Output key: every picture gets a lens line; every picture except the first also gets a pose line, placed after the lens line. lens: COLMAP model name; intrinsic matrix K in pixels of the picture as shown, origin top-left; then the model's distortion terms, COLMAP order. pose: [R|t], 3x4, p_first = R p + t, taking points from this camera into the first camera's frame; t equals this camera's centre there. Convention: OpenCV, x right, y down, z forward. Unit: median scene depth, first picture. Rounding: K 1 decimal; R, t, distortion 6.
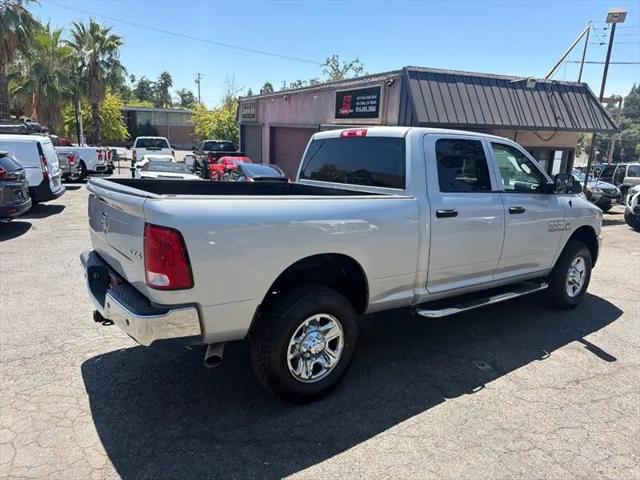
lens RADIAL K [[450.2, 0, 318.2], [0, 450.2, 236.2], [0, 0, 1]] dist [0.042448, -0.056299]
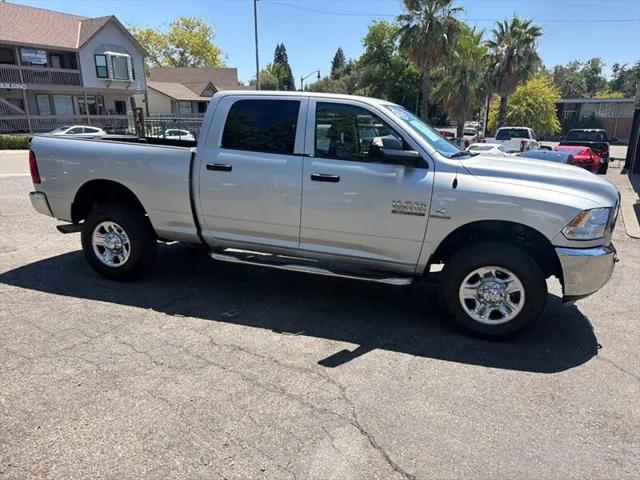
lens RADIAL K [[450.2, 0, 318.2], [0, 450.2, 236.2], [0, 0, 1]] dist [0.042448, -0.056299]
pose [[0.589471, 0.170547, -0.789581, 0.358511], [-0.164033, 0.982366, 0.089727, -0.006240], [0.790960, 0.076626, 0.607051, 0.140152]]
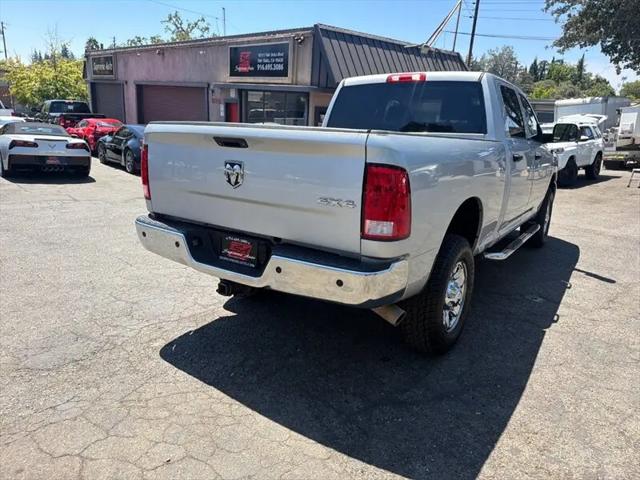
lens RADIAL K [[456.8, 0, 321.3], [0, 456.8, 230.9], [0, 0, 1]] dist [-0.000260, -0.004827]
pose [[0.942143, -0.072755, 0.327221, -0.129641], [0.054632, 0.996437, 0.064251, 0.006762], [-0.330730, -0.042657, 0.942761, 0.039820]]
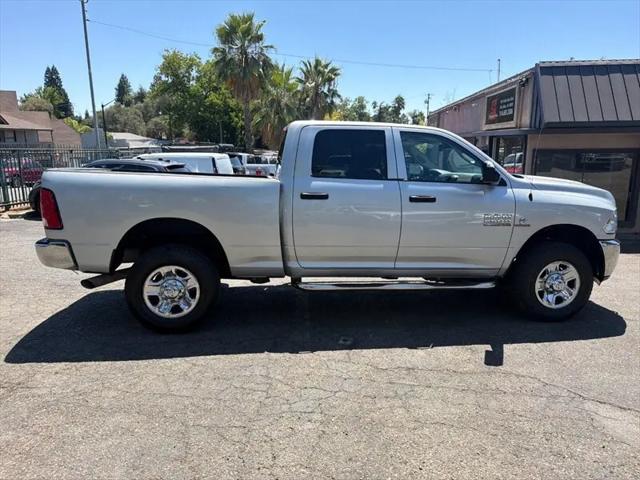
lens RADIAL K [[450.2, 0, 318.2], [0, 450.2, 236.2], [0, 0, 1]] dist [0.042448, -0.056299]
pose [[0.876475, 0.053278, -0.478489, 0.220317], [-0.072520, 0.997128, -0.021812, 0.019138], [0.475953, 0.053818, 0.877822, 0.010543]]
